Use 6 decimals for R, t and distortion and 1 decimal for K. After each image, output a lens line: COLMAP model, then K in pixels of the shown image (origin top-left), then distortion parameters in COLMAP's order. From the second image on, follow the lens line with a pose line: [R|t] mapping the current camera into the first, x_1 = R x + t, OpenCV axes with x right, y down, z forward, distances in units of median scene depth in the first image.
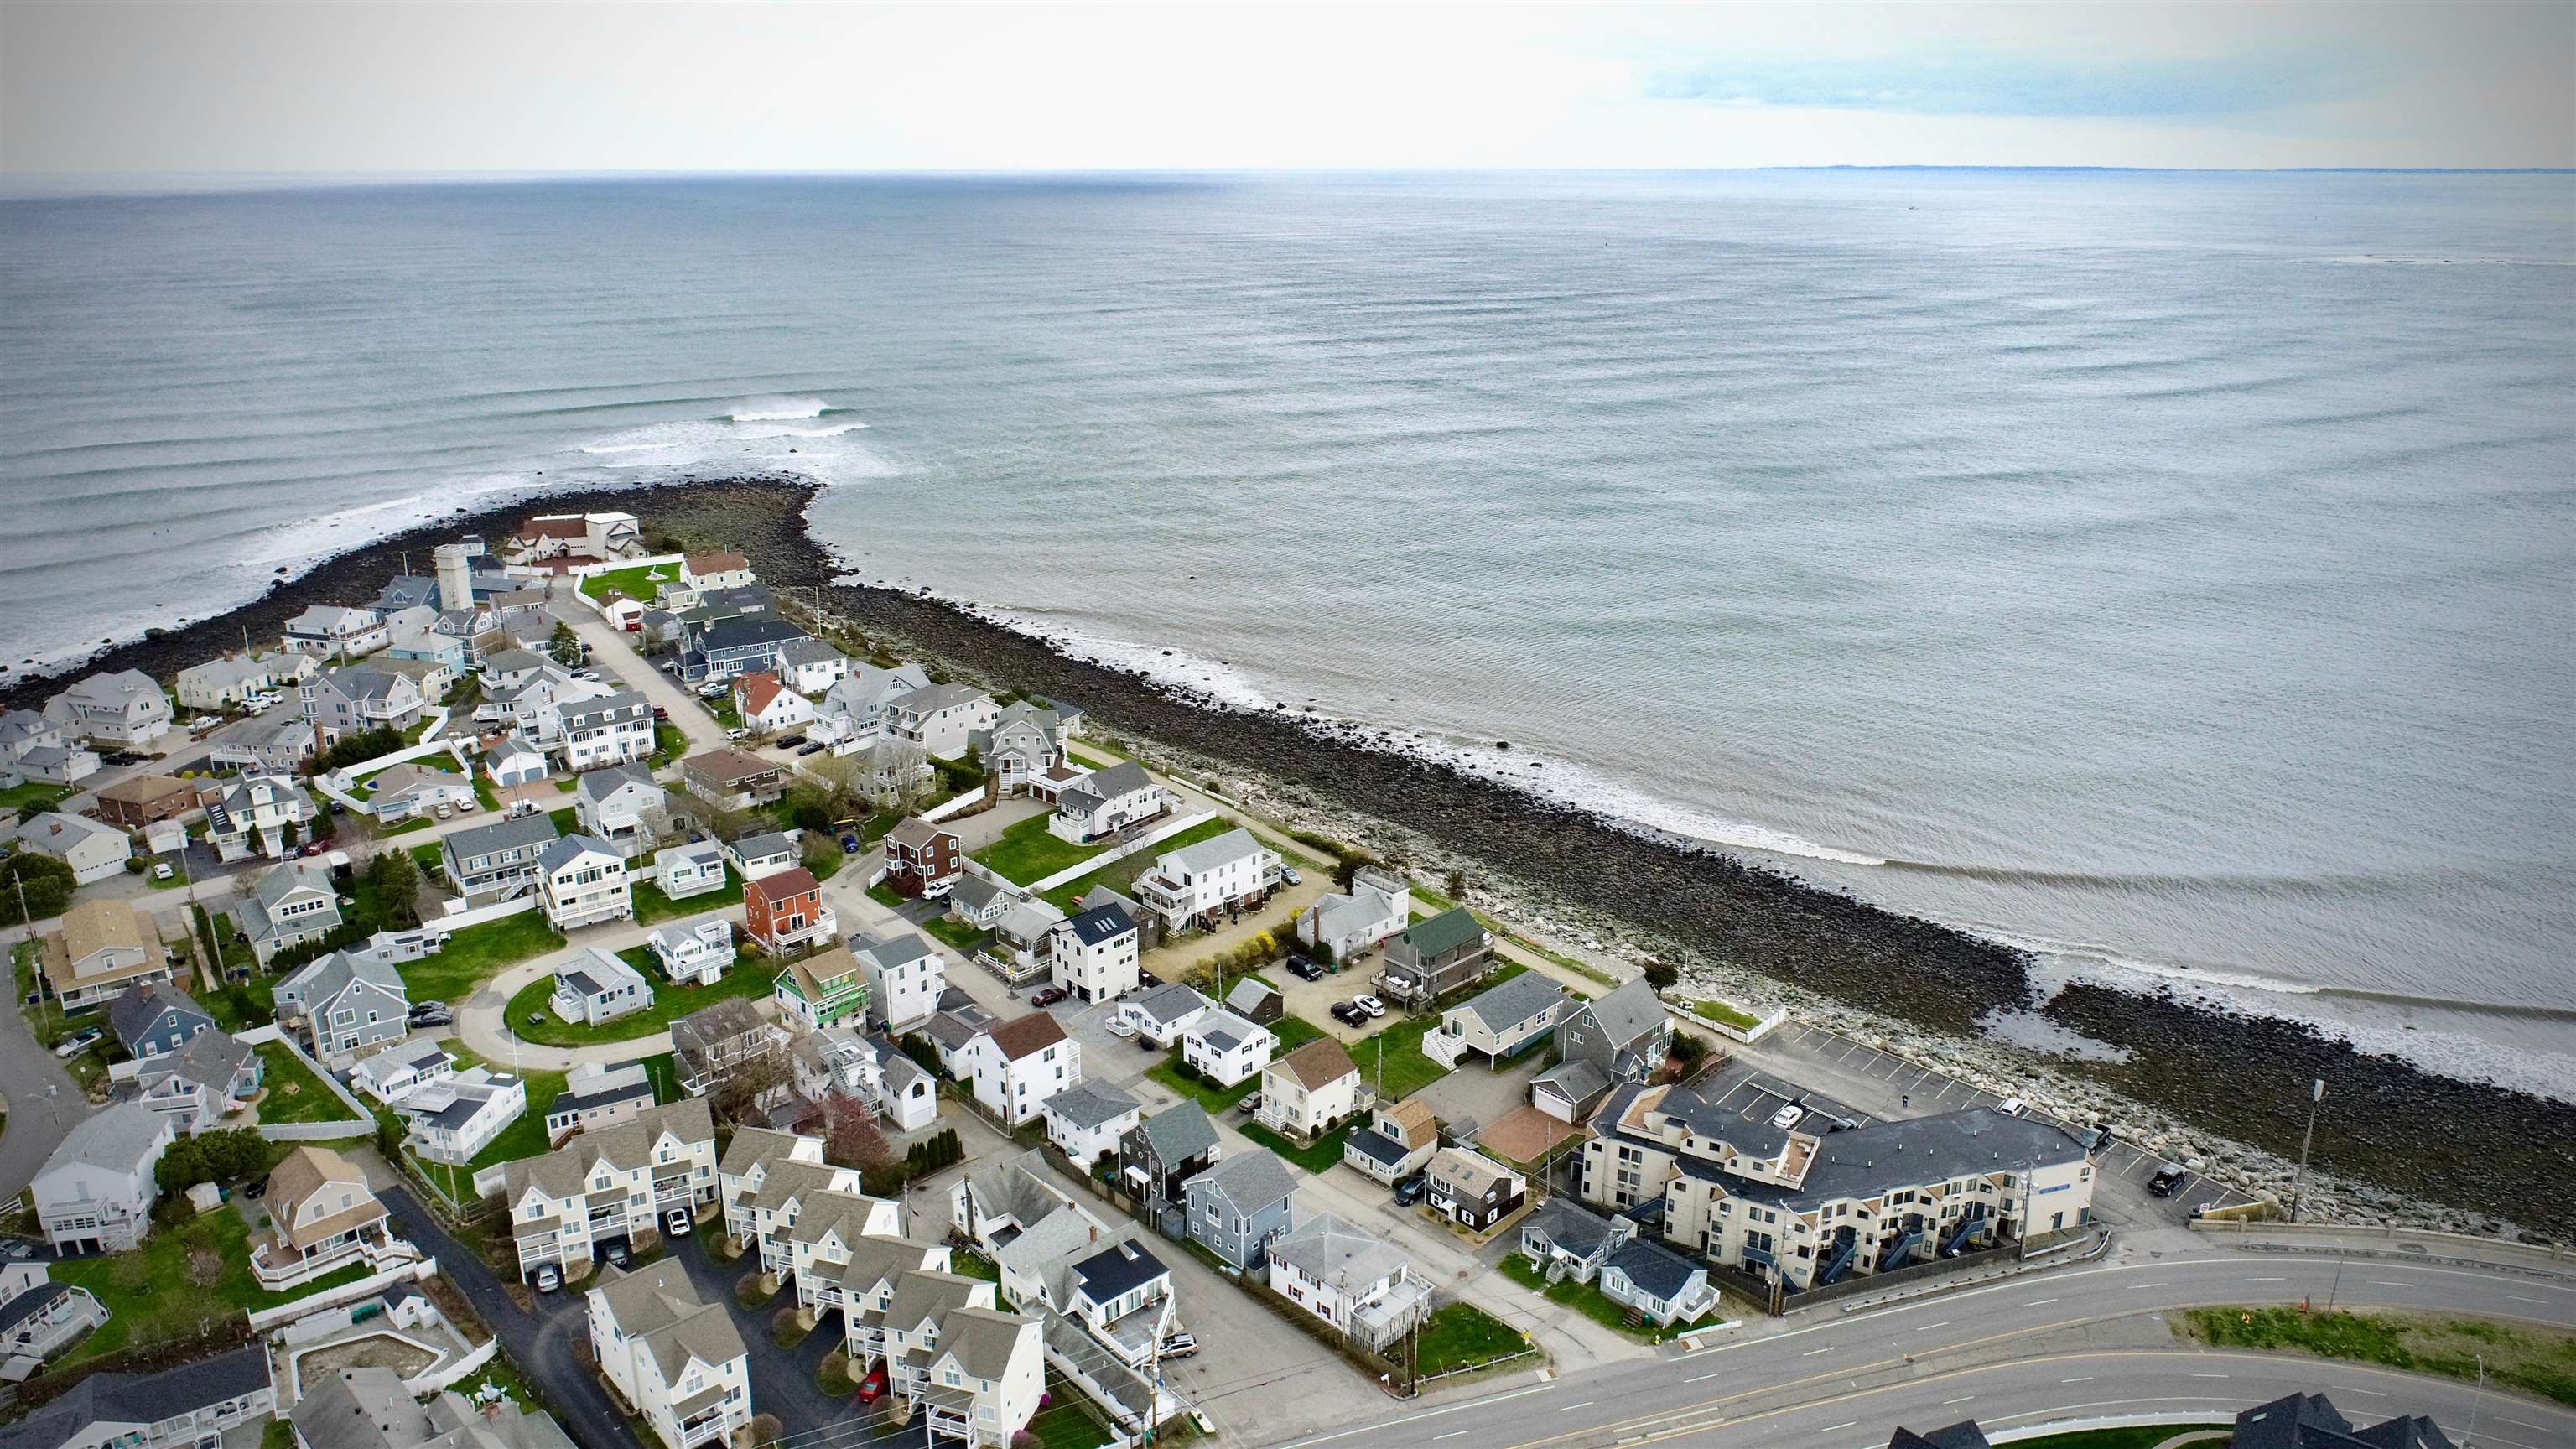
lens RADIAL K [[1737.5, 0, 1295.2], [0, 1737.5, 723.7], [0, 0, 1]] dist [-0.012720, 0.010564]
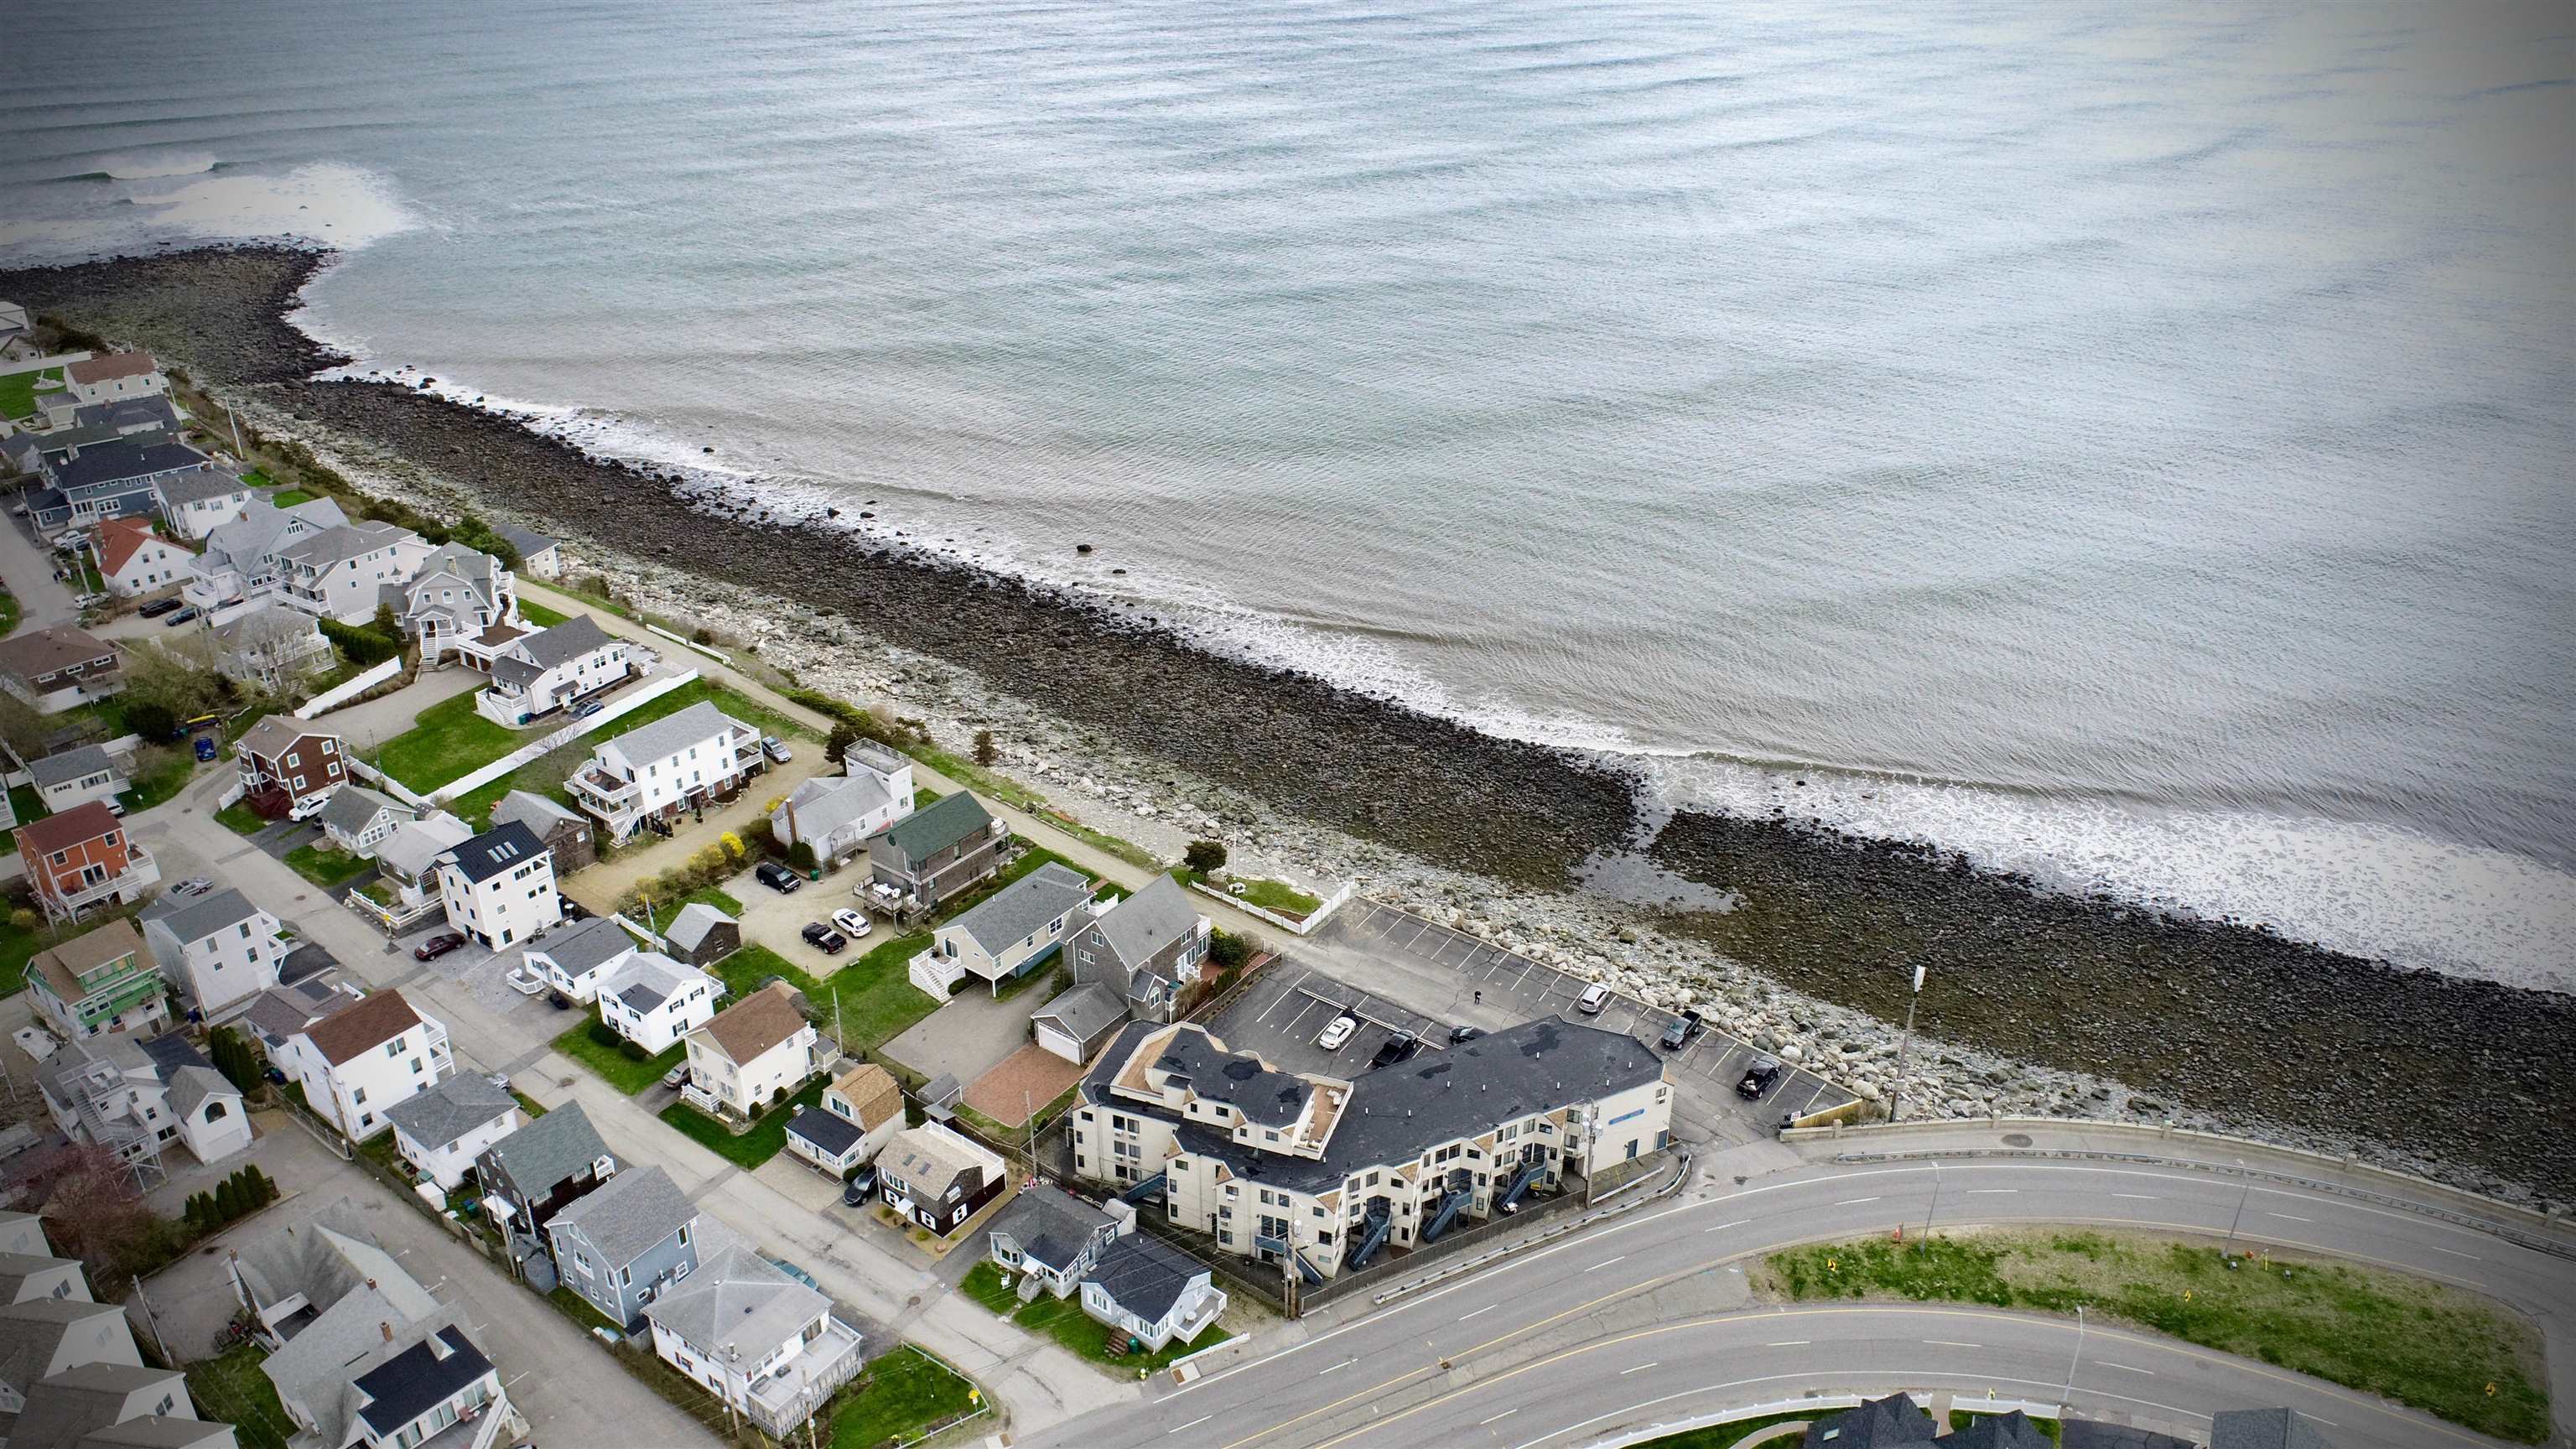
lens RADIAL K [[1737.5, 0, 1290.6], [0, 1737.5, 730.1], [0, 0, 1]] dist [-0.012720, 0.010564]
pose [[0.985863, -0.071832, 0.151375, 0.143679], [0.047950, 0.986610, 0.155888, -0.049629], [-0.160546, -0.146425, 0.976107, 0.202888]]
